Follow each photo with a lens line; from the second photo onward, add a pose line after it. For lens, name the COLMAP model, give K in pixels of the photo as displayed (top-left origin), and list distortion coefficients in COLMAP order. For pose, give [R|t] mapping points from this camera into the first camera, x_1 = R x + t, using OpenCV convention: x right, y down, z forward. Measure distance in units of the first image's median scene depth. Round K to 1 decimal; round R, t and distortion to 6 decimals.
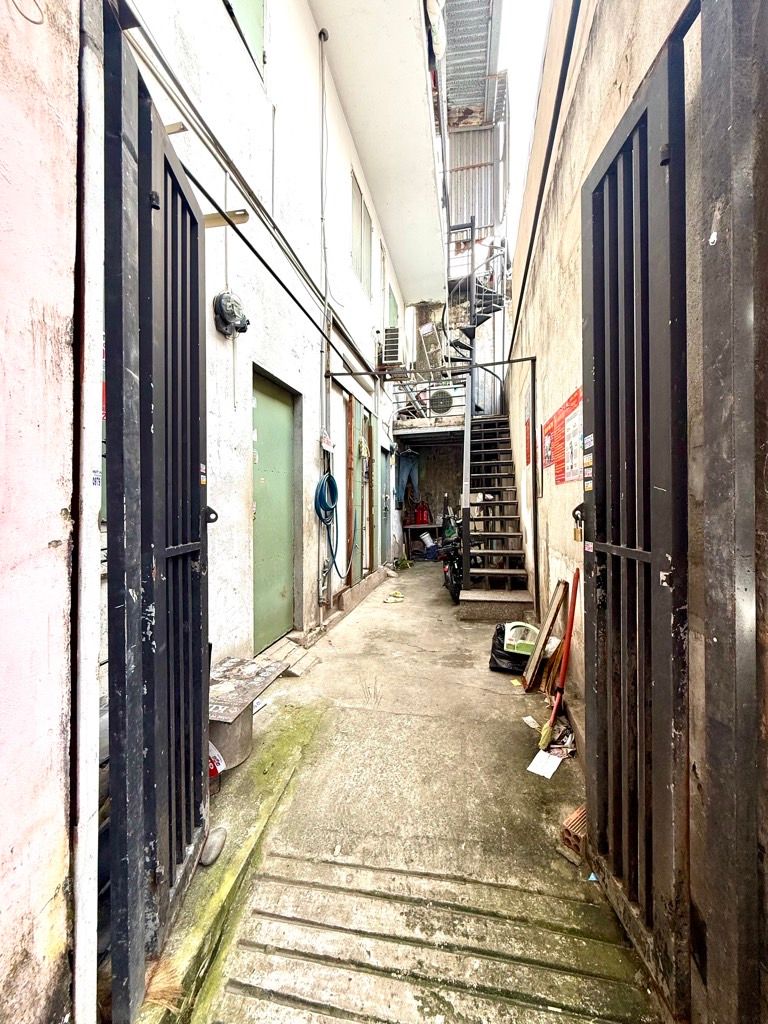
lens RADIAL K [[407.5, 0, 385.5], [0, 407.5, 508.9], [0, 0, 1]] dist [-0.000811, 0.000330]
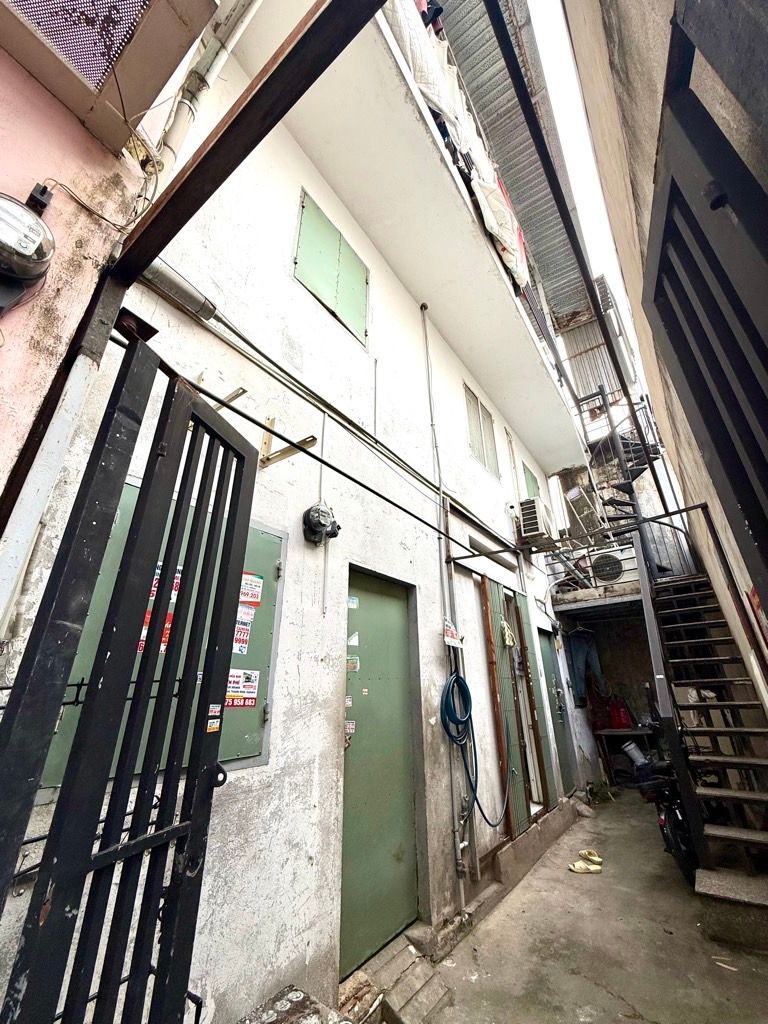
lens RADIAL K [[407.5, 0, 385.5], [0, 407.5, 508.9], [0, 0, 1]] dist [-0.000811, 0.000330]
pose [[0.912384, -0.178255, -0.368483, 0.069494], [0.009492, 0.909172, -0.416313, -0.035088], [0.409224, 0.376340, 0.831206, 0.086021]]
